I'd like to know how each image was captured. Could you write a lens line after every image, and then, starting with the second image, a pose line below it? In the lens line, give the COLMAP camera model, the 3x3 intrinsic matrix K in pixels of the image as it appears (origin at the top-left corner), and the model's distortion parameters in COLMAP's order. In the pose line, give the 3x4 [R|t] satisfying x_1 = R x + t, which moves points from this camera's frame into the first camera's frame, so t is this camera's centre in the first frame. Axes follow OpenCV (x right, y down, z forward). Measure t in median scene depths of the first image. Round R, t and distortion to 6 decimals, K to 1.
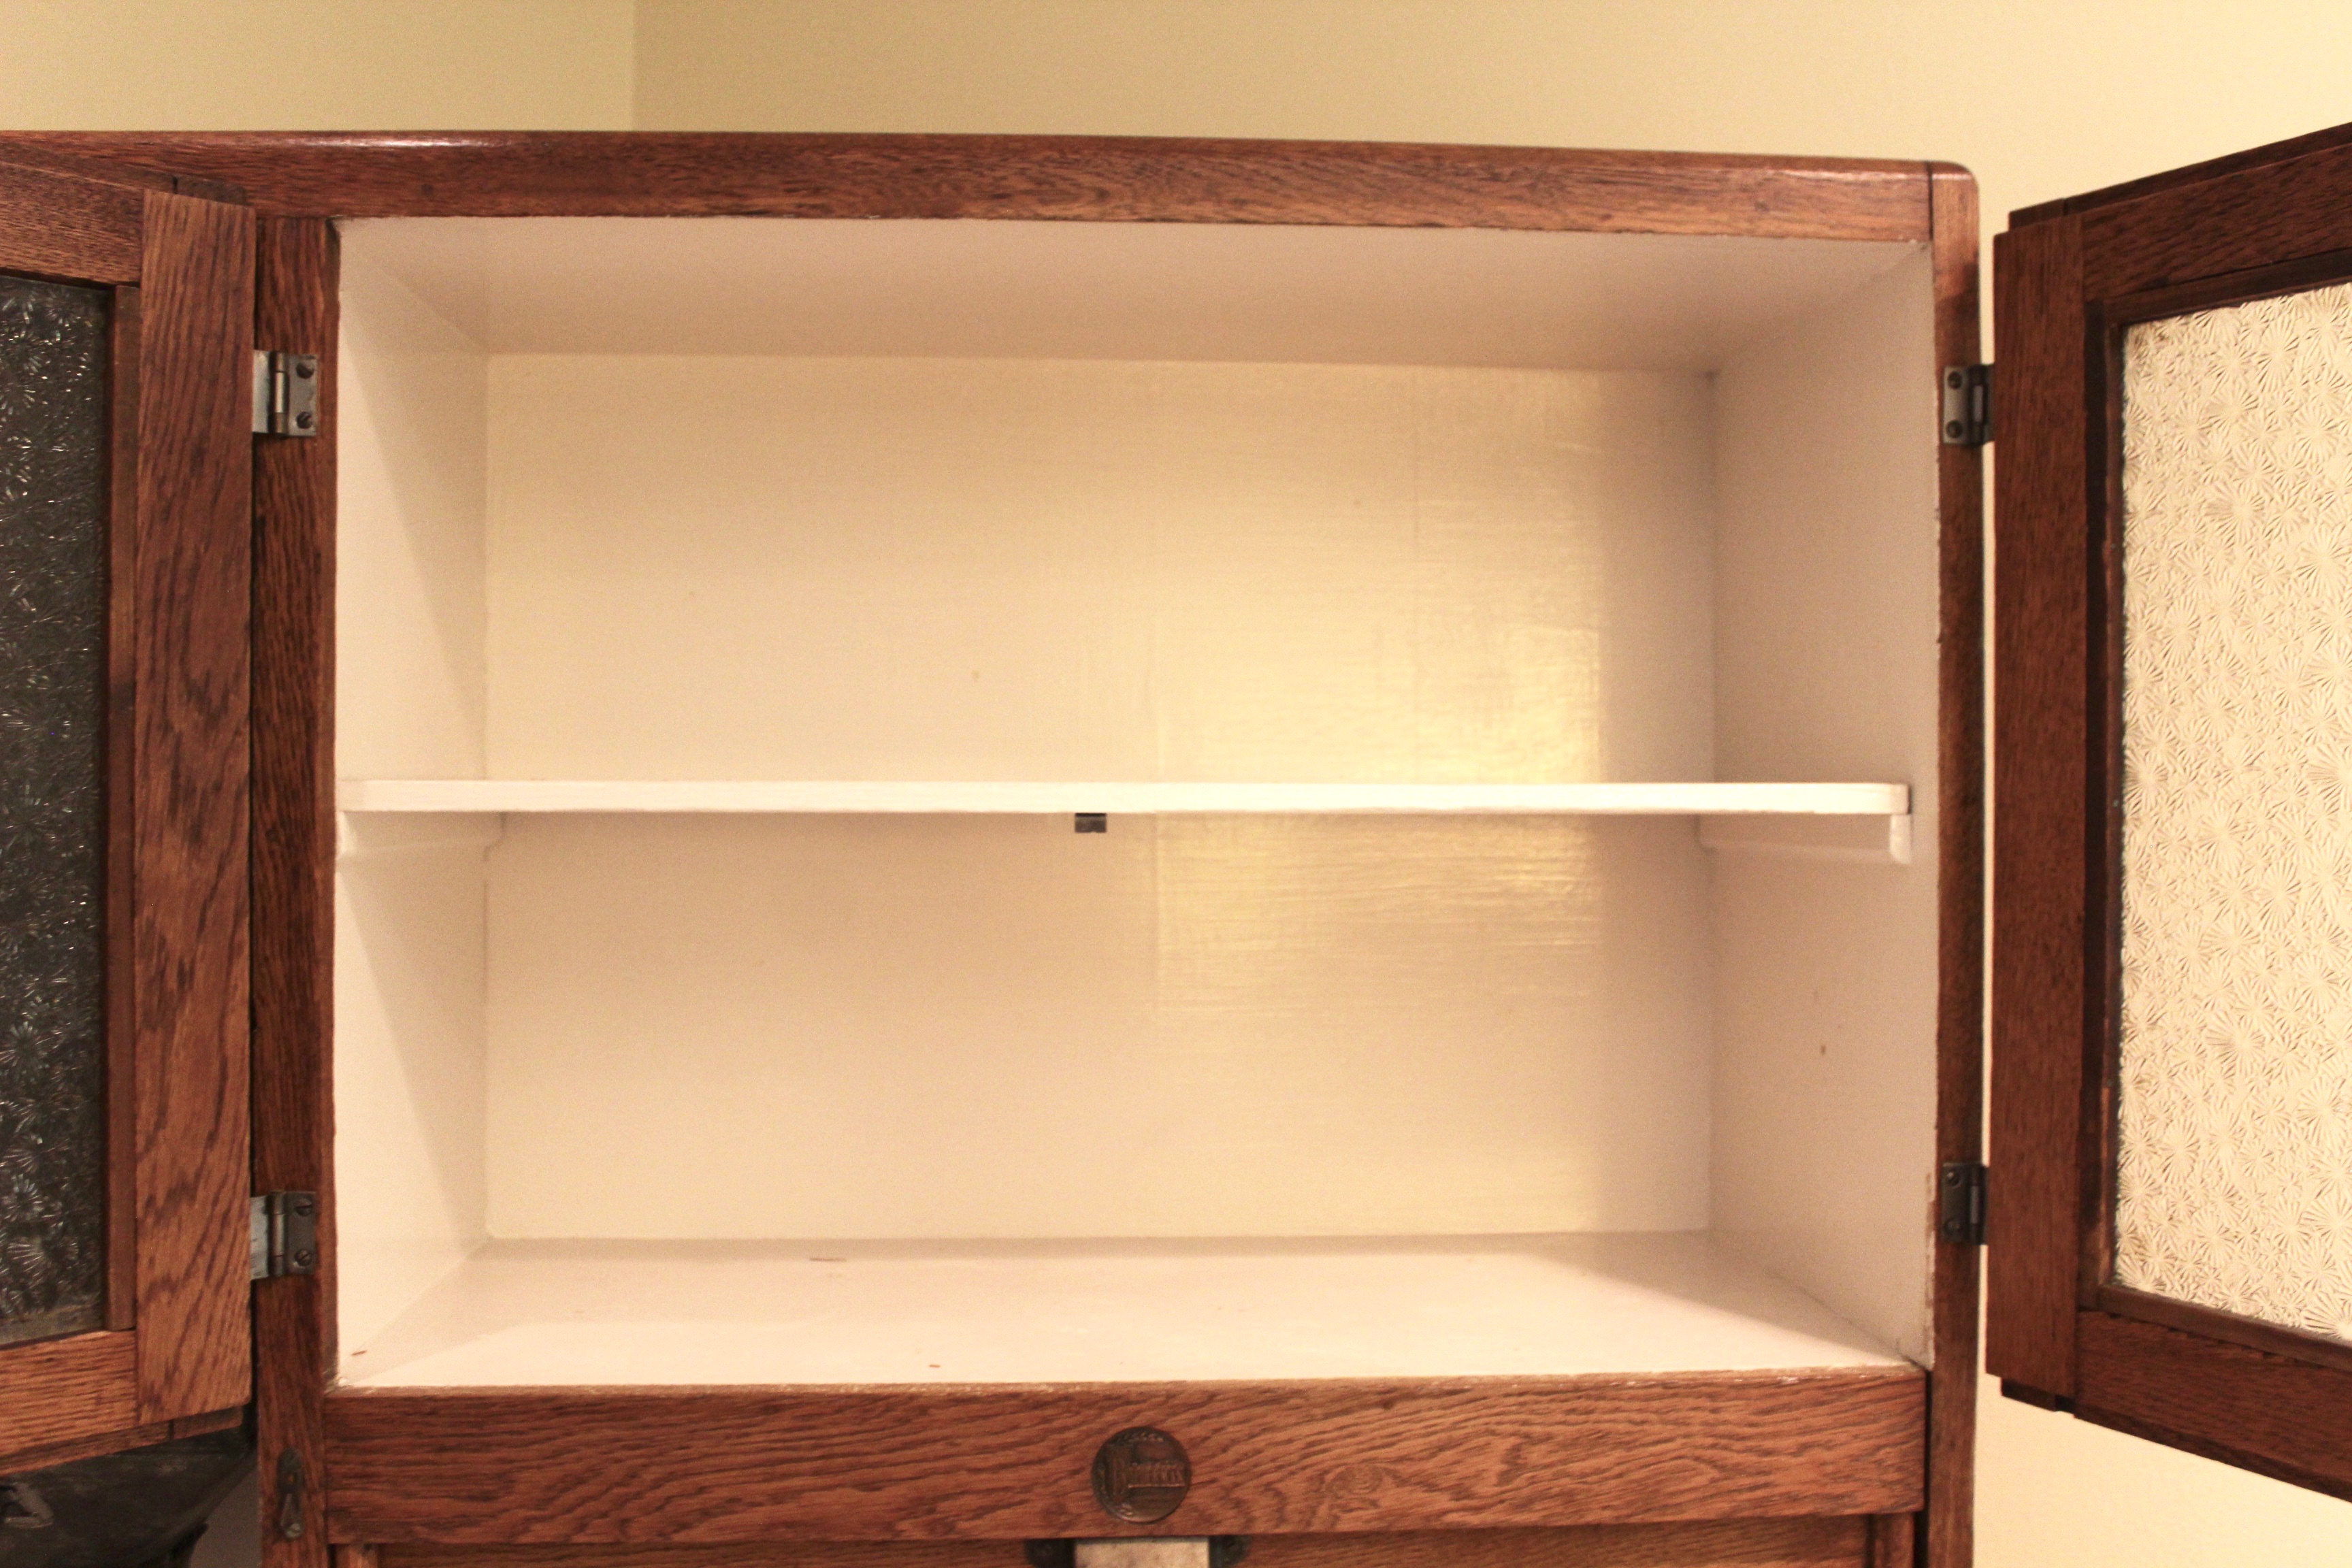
lens RADIAL K [[2238.4, 0, 1176.0], [0, 2238.4, 784.0], [0, 0, 1]] dist [-0.149031, 0.153385]
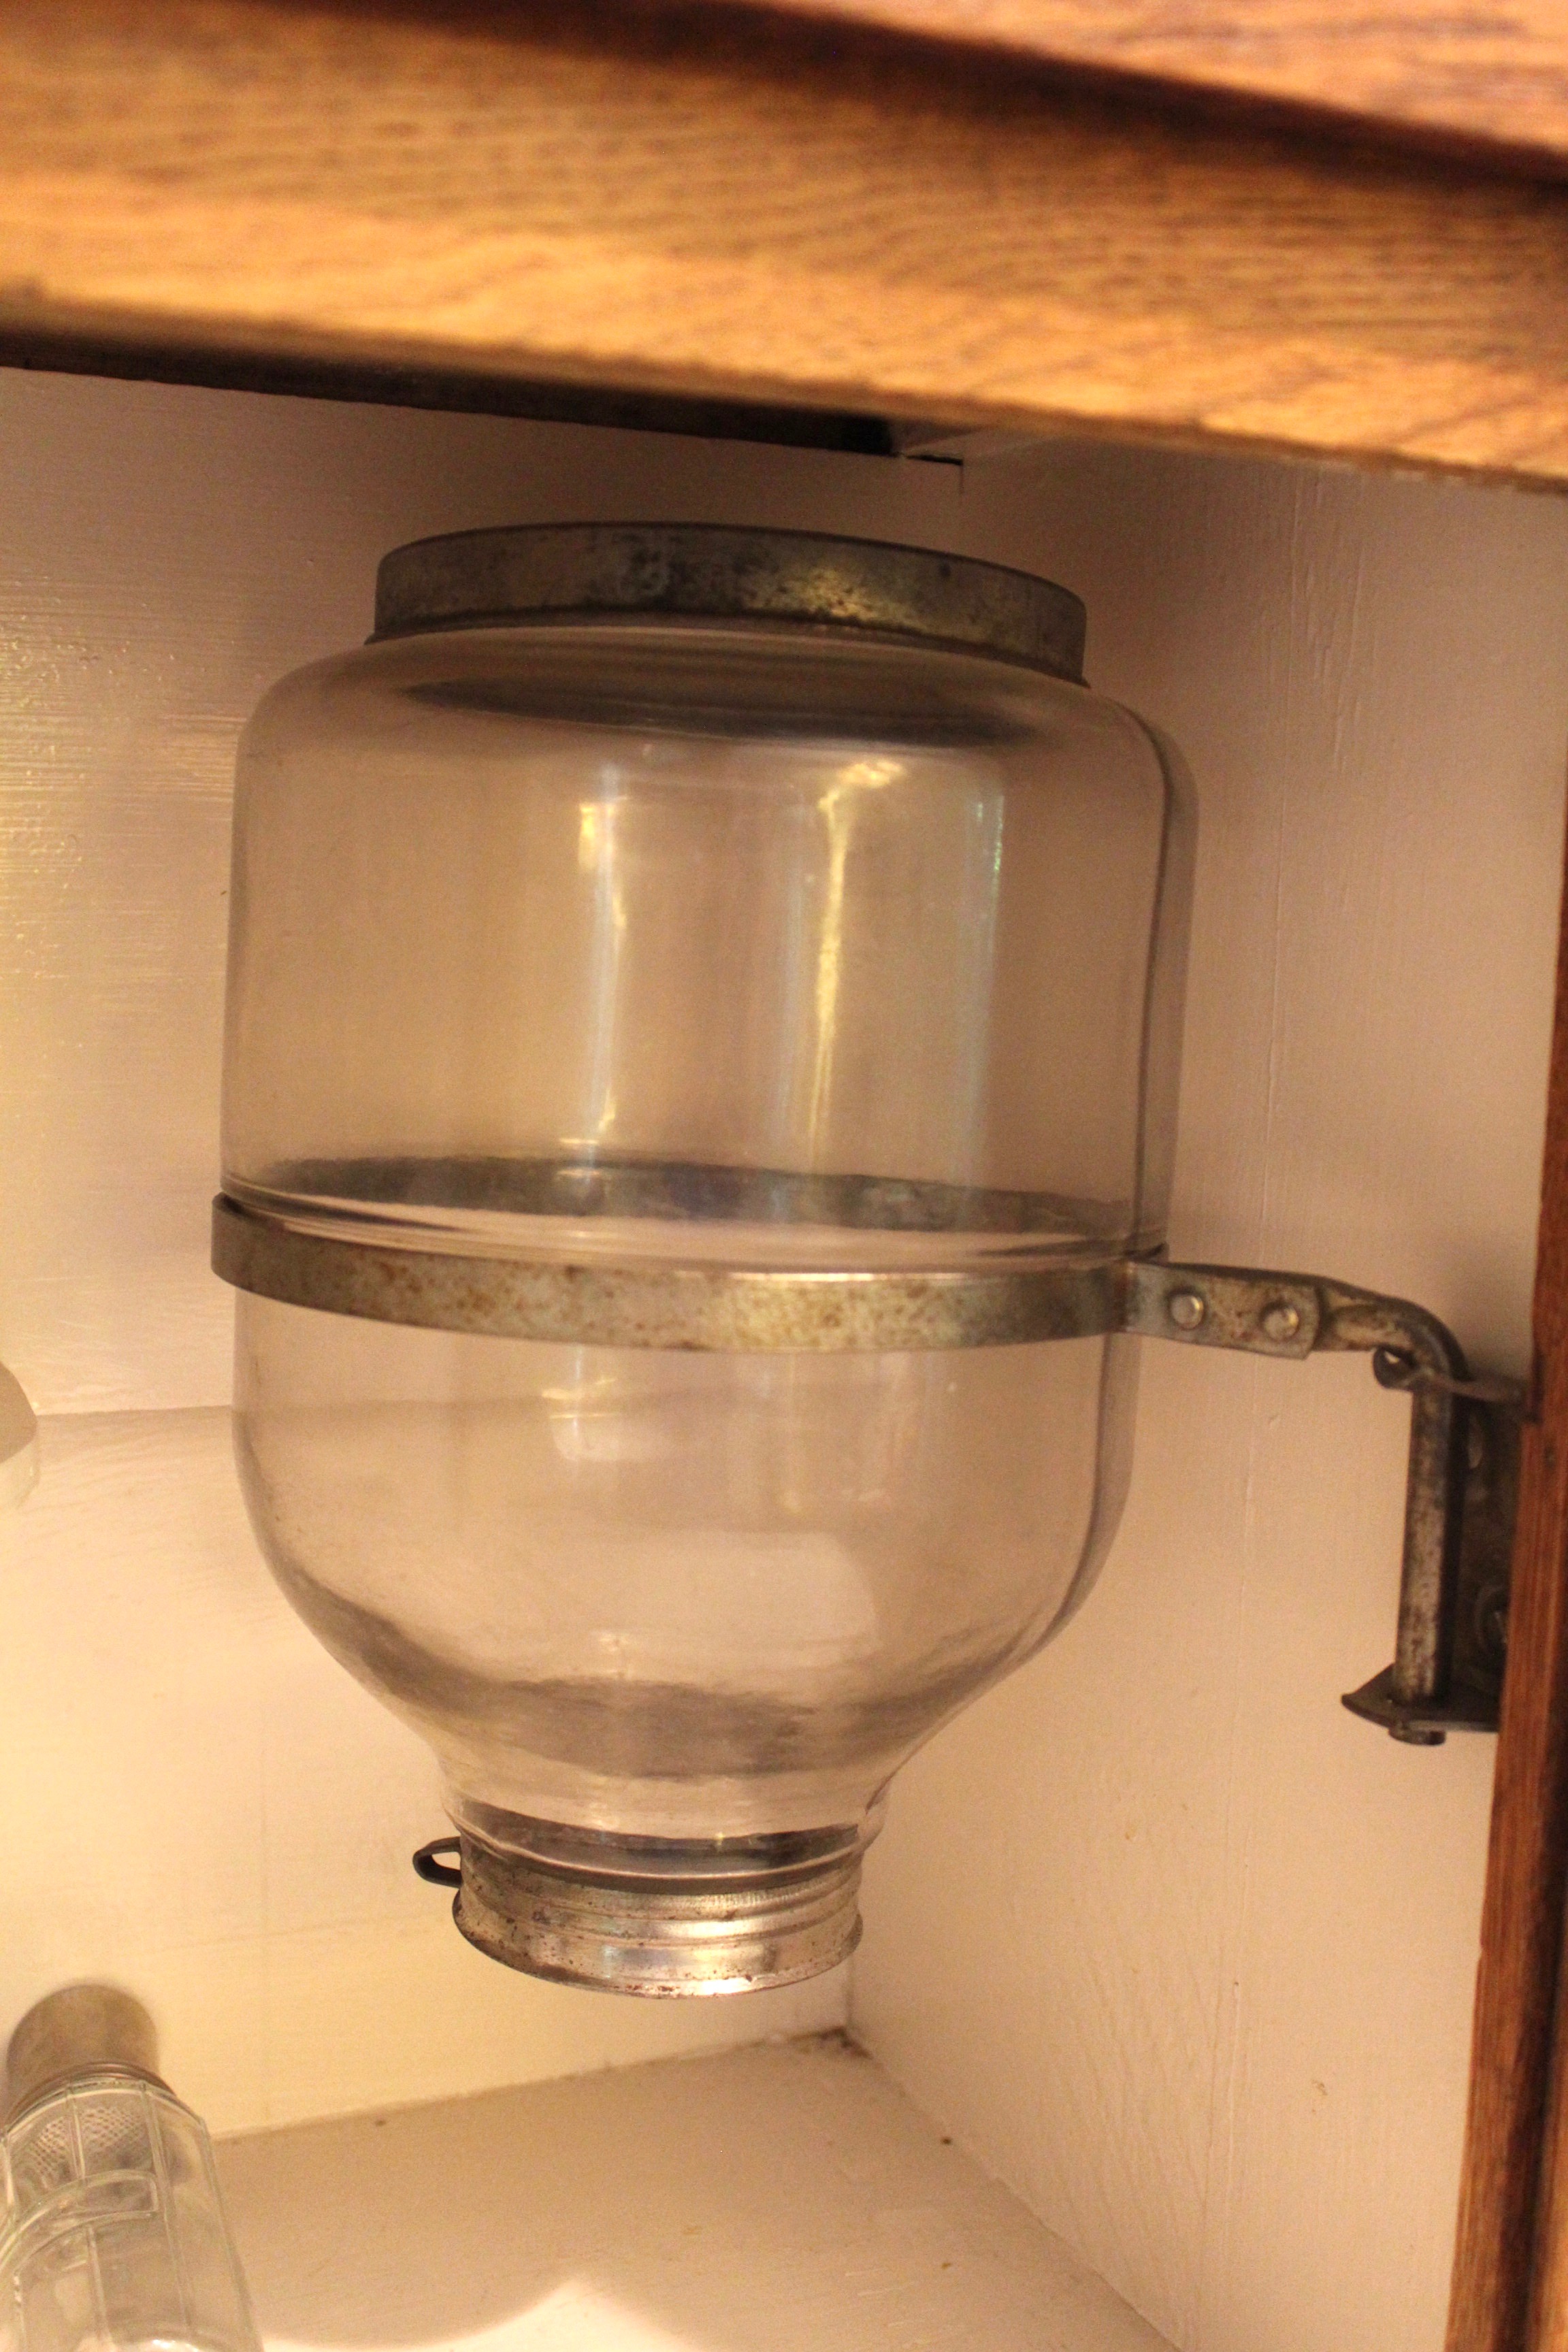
lens RADIAL K [[2541.4, 0, 784.0], [0, 2541.4, 1176.0], [0, 0, 1]] dist [-0.112244, 0.146529]
pose [[0.934418, -0.022015, 0.355496, 0.041109], [-0.029468, 0.989887, 0.138760, 0.444859], [-0.354956, -0.140136, 0.924320, 0.691890]]
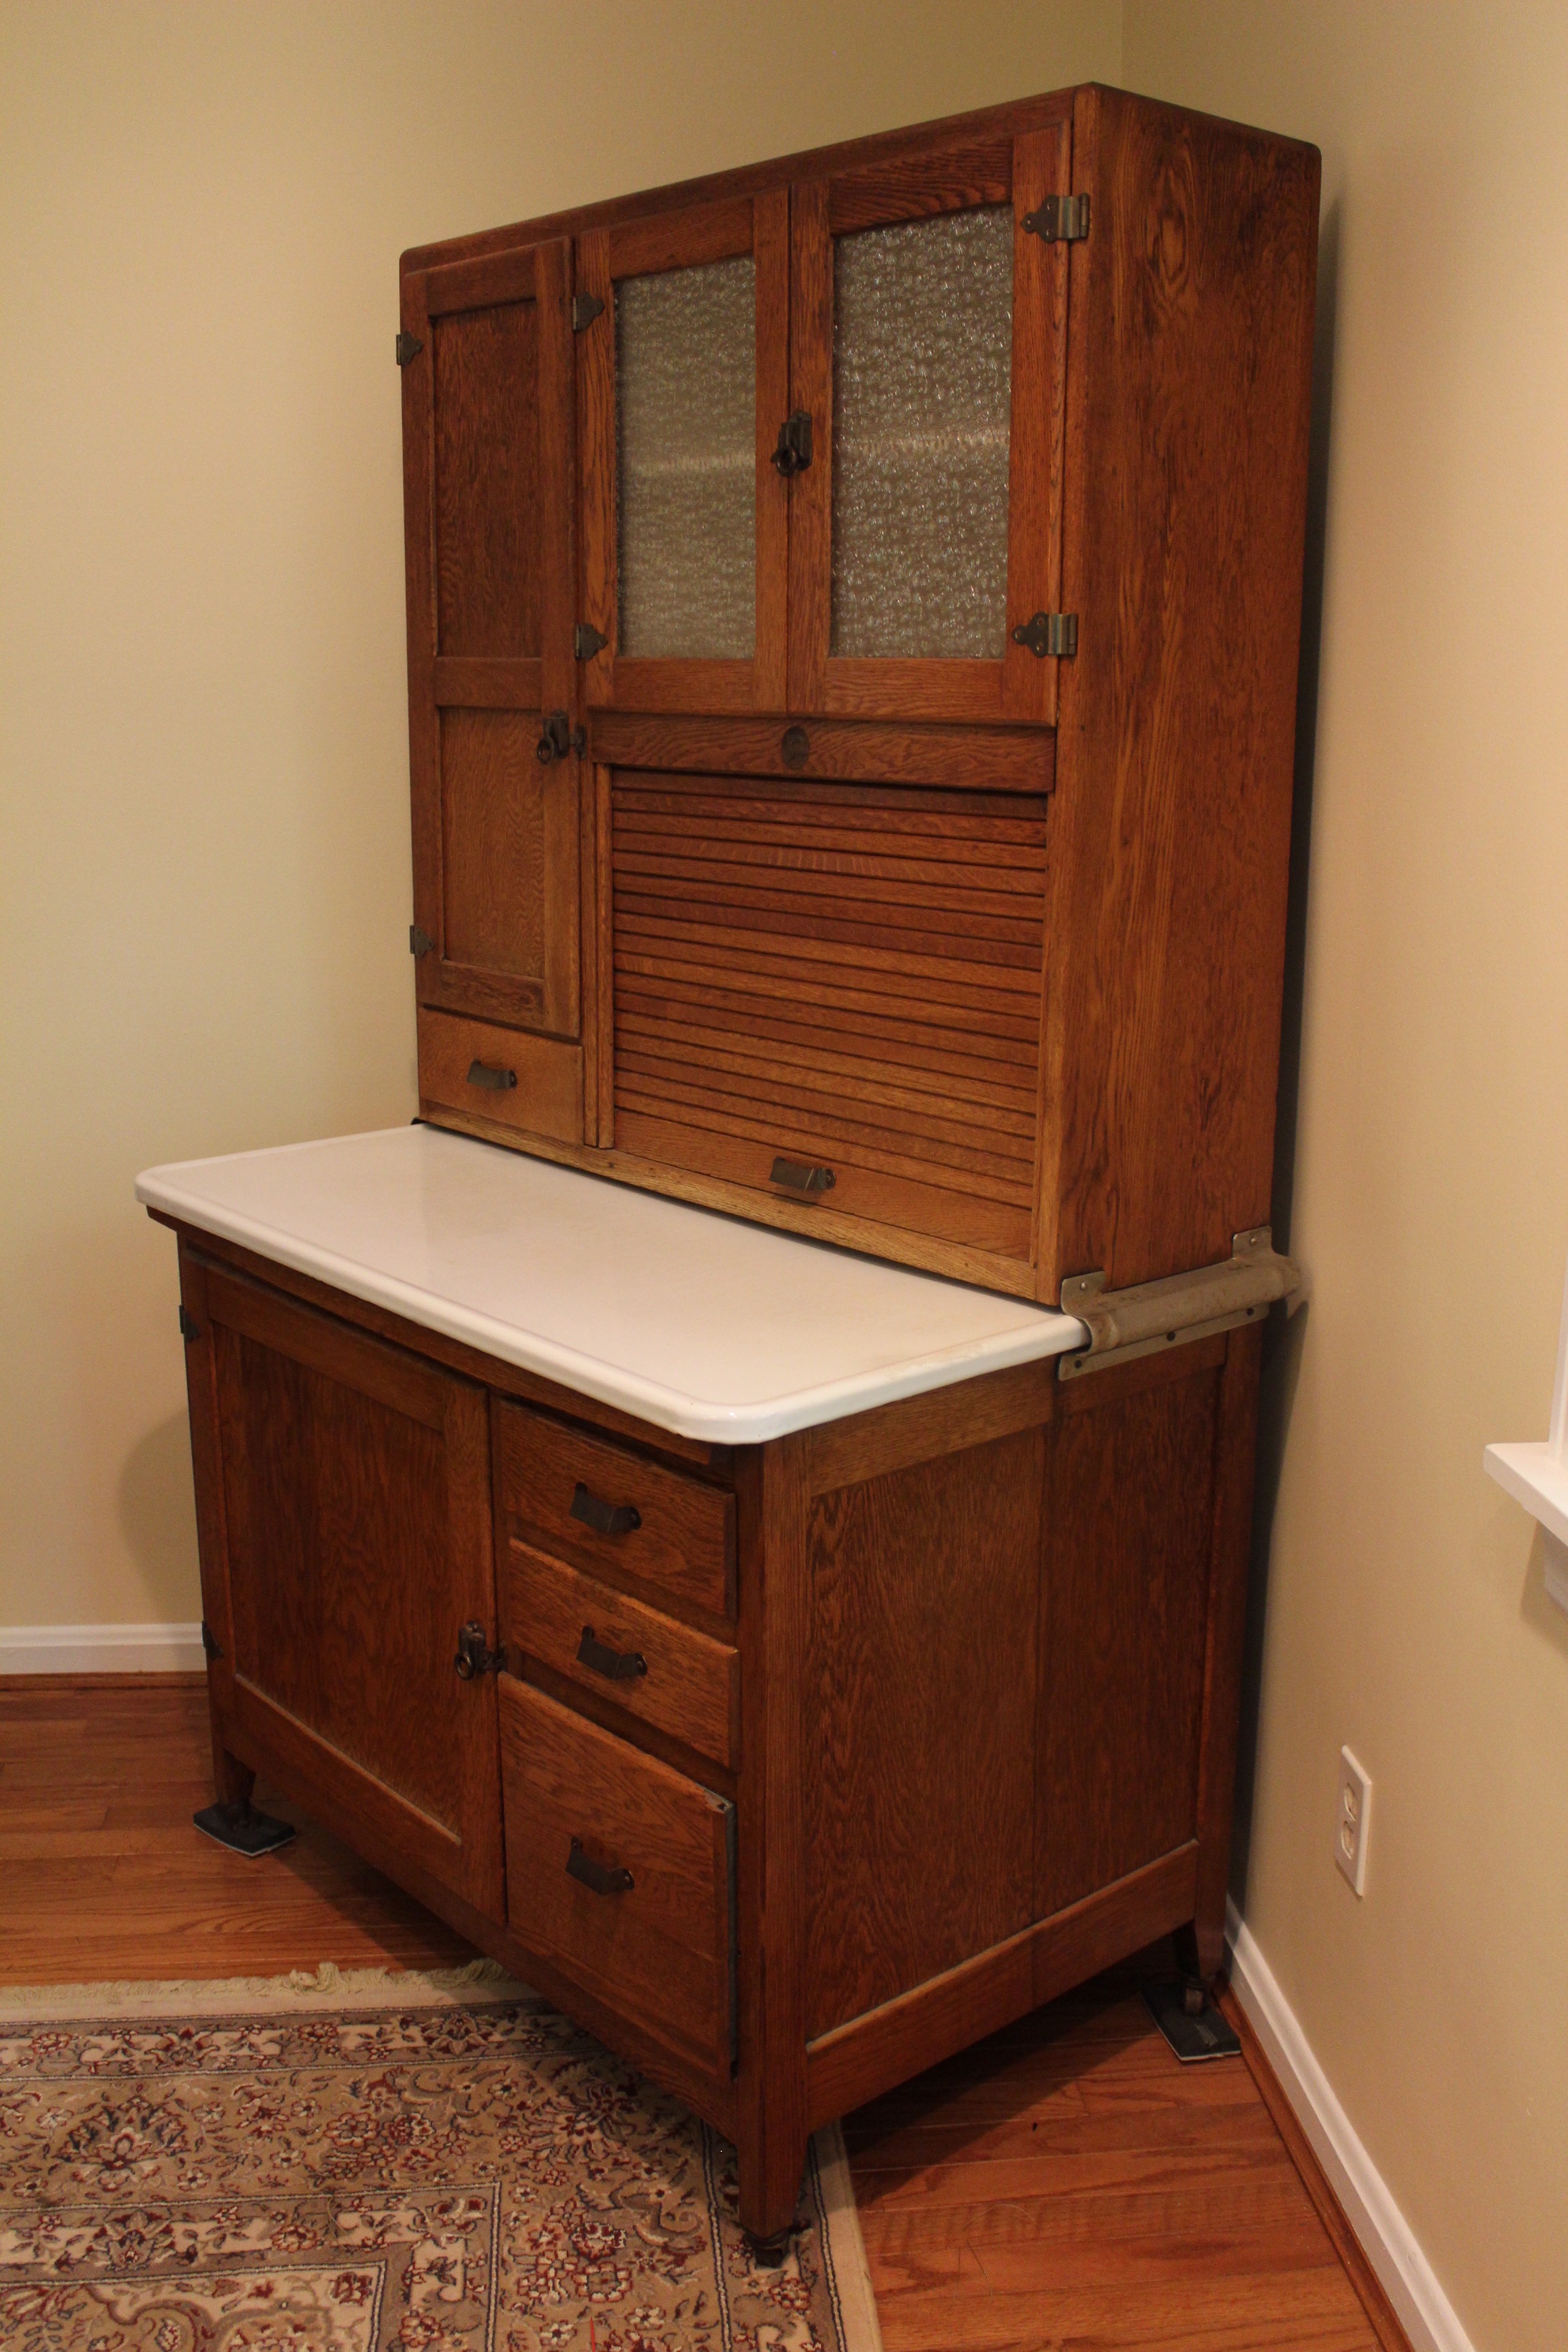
lens RADIAL K [[2238.4, 0, 784.0], [0, 2238.4, 1176.0], [0, 0, 1]] dist [-0.149031, 0.153385]
pose [[0.604435, 0.183225, -0.775298, 1.884674], [-0.008712, 0.974654, 0.223547, 0.227432], [0.796607, -0.128365, 0.590711, -0.460966]]
